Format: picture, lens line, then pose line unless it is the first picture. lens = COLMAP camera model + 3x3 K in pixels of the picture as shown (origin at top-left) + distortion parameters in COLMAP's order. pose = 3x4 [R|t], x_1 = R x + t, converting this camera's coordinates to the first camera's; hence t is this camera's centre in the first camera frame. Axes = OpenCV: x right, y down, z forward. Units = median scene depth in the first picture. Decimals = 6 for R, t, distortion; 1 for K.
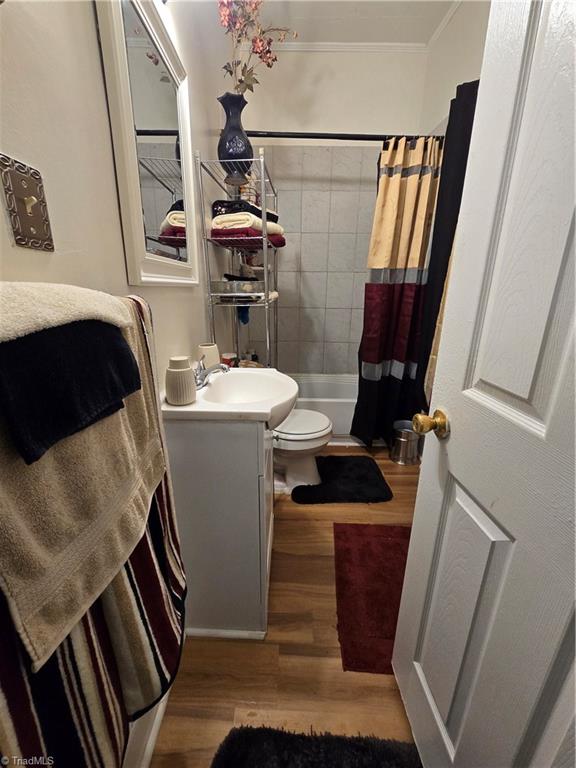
lens RADIAL K [[313.8, 0, 285.8], [0, 313.8, 386.2], [0, 0, 1]] dist [-0.010963, 0.003325]
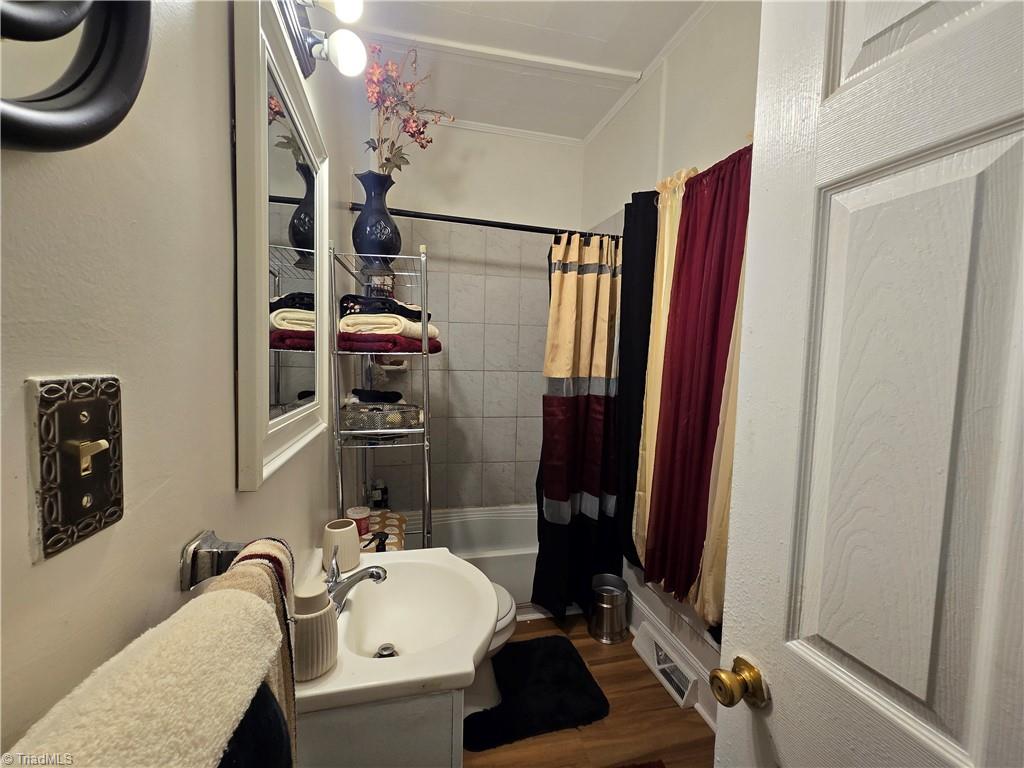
lens RADIAL K [[418.4, 0, 505.2], [0, 418.4, 390.7], [0, 0, 1]] dist [-0.010963, 0.003325]
pose [[0.969792, -0.005154, 0.243878, -0.092958], [0.060313, 0.973802, -0.219256, -0.131362], [-0.236358, 0.227341, 0.944696, 0.056498]]
